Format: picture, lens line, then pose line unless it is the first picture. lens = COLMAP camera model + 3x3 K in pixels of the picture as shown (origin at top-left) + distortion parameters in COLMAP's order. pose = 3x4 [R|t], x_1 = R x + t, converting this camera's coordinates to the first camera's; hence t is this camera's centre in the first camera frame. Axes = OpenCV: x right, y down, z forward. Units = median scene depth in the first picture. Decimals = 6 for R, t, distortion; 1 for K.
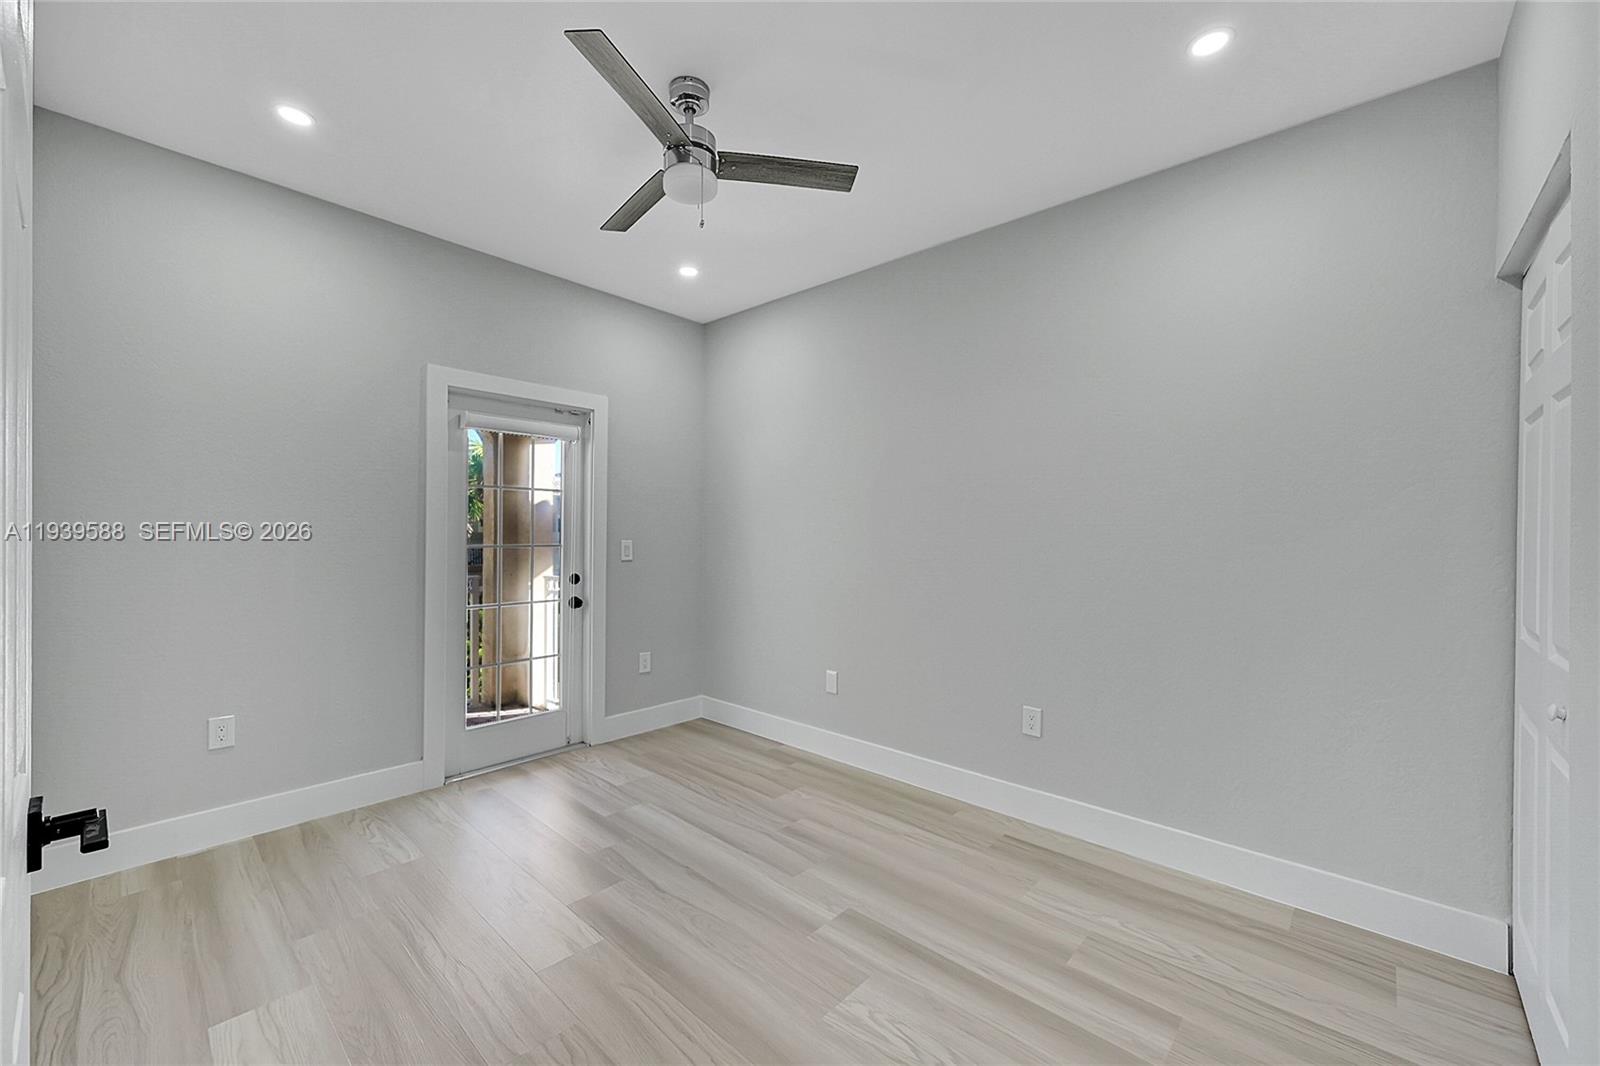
lens RADIAL K [[630.2, 0, 795.7], [0, 630.2, 532.5], [0, 0, 1]] dist [0.000188, -0.000092]
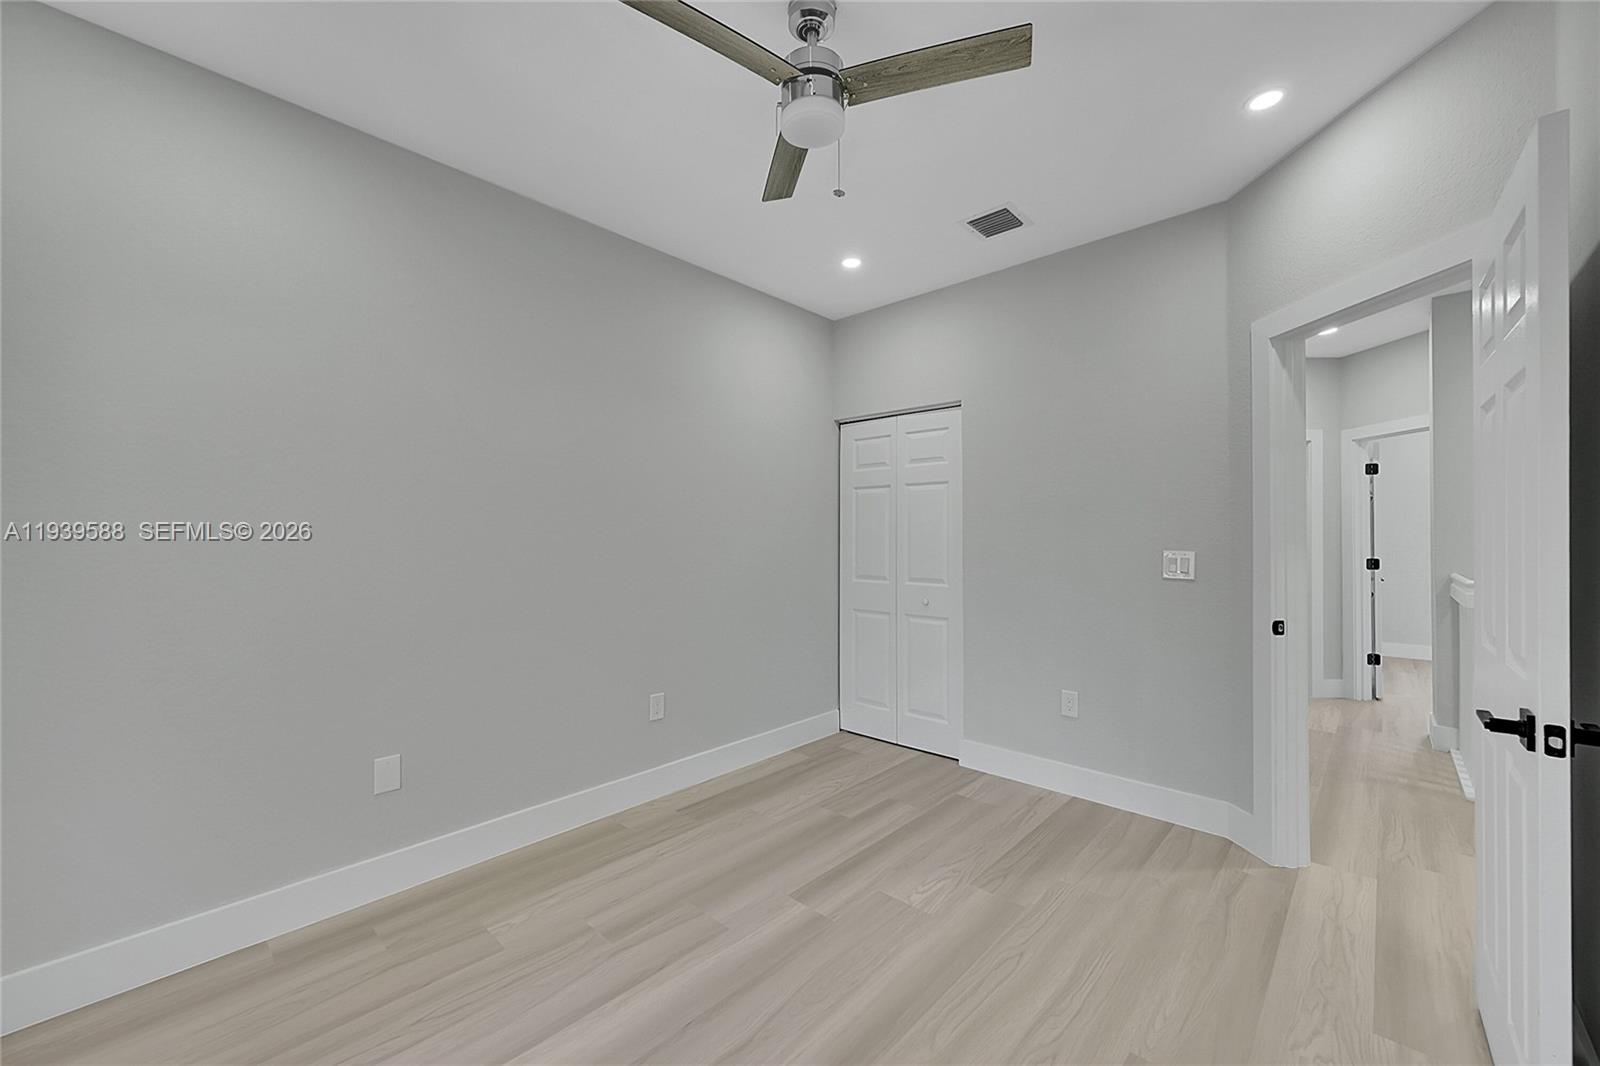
lens RADIAL K [[630.2, 0, 795.7], [0, 630.2, 532.5], [0, 0, 1]] dist [0.000188, -0.000092]
pose [[0.001596, 0.002012, 0.999997, -0.908971], [0.001453, 0.999997, -0.002014, -0.006587], [-0.999998, 0.001456, 0.001593, 0.927139]]
